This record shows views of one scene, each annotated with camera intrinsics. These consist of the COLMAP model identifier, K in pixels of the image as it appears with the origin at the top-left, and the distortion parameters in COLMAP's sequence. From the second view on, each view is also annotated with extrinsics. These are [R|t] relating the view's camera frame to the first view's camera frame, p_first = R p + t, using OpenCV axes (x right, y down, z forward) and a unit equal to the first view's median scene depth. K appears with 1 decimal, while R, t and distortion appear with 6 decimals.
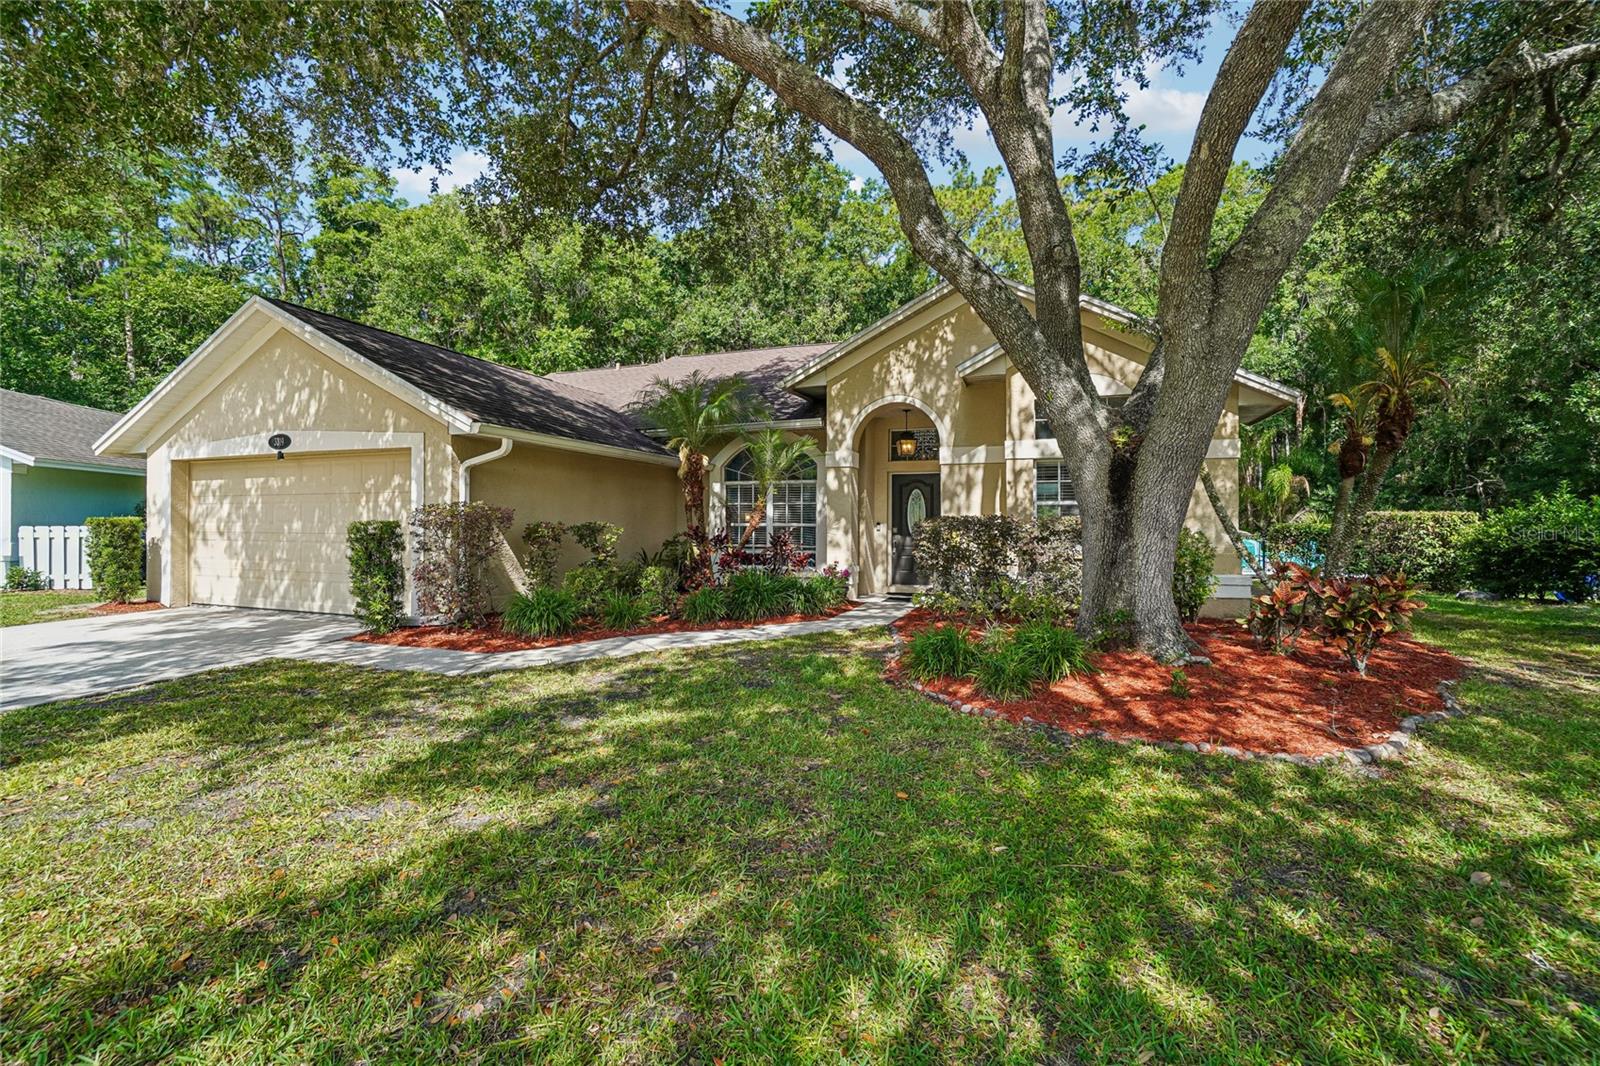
lens RADIAL K [[707.0, 0, 804.5], [0, 707.0, 528.1], [0, 0, 1]] dist [-0.057727, 0.018560]
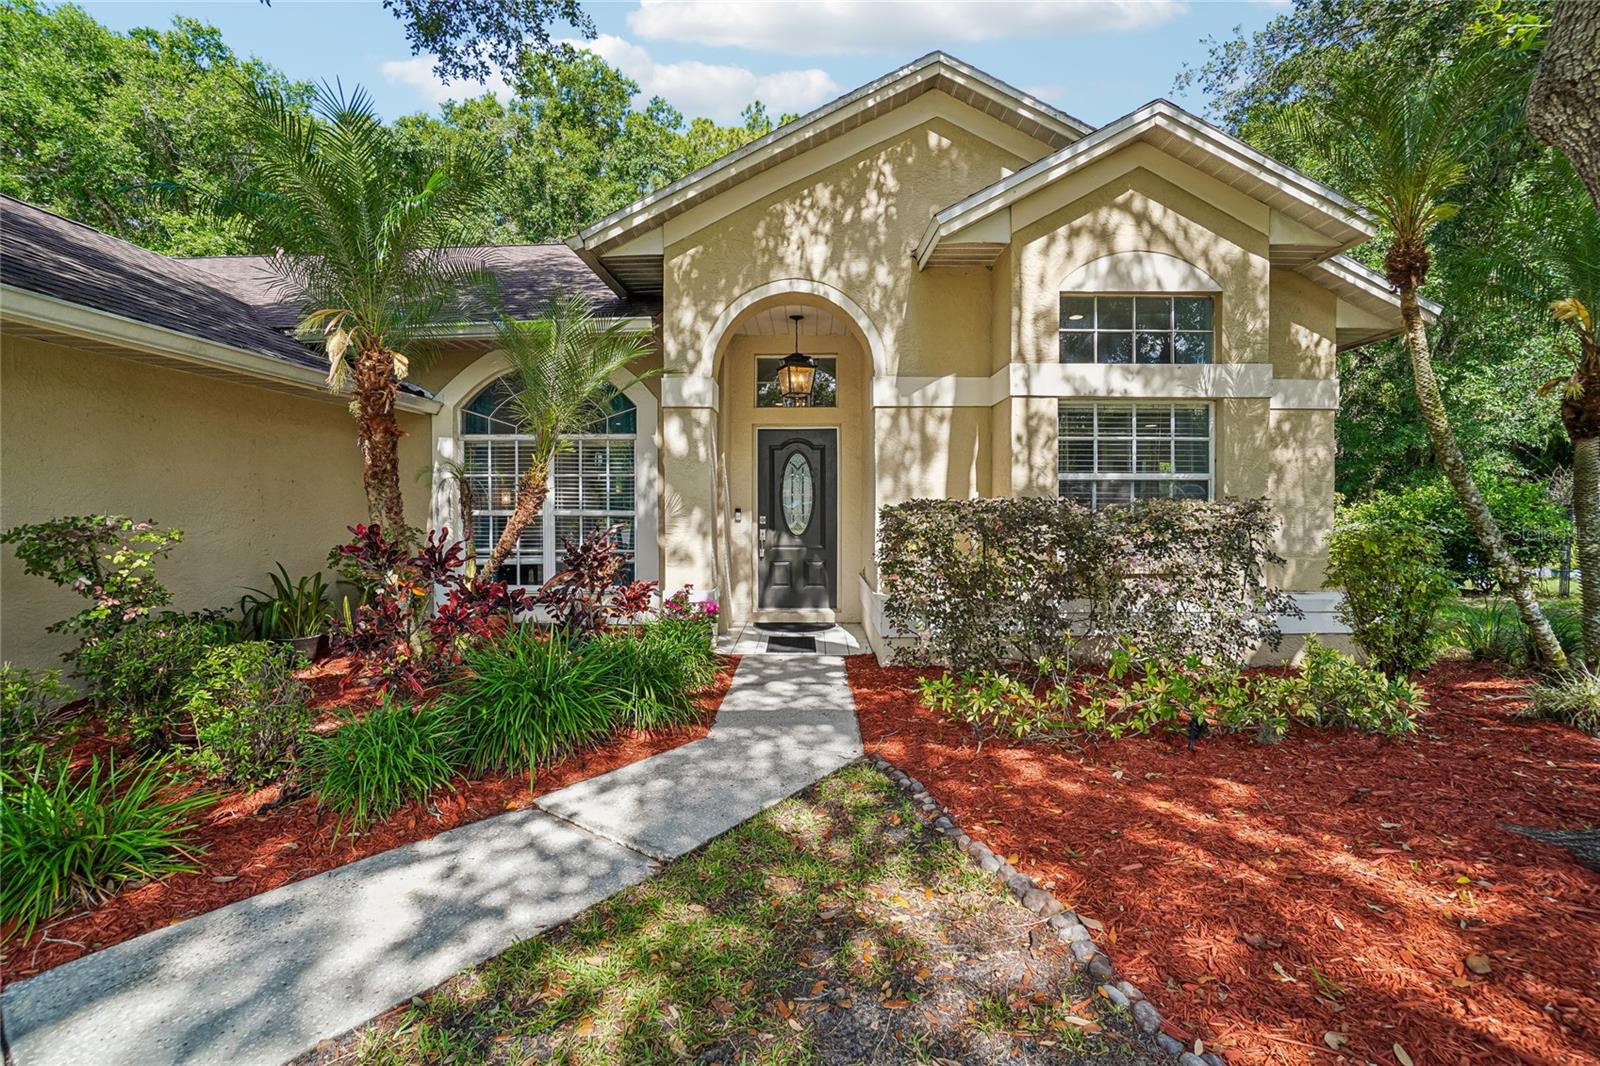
lens RADIAL K [[707.0, 0, 808.3], [0, 707.0, 528.5], [0, 0, 1]] dist [-0.057727, 0.018560]
pose [[0.946171, -0.013561, 0.323382, -0.040342], [0.003506, 0.999493, 0.031657, -0.012200], [-0.323648, -0.028820, 0.945739, 0.464153]]
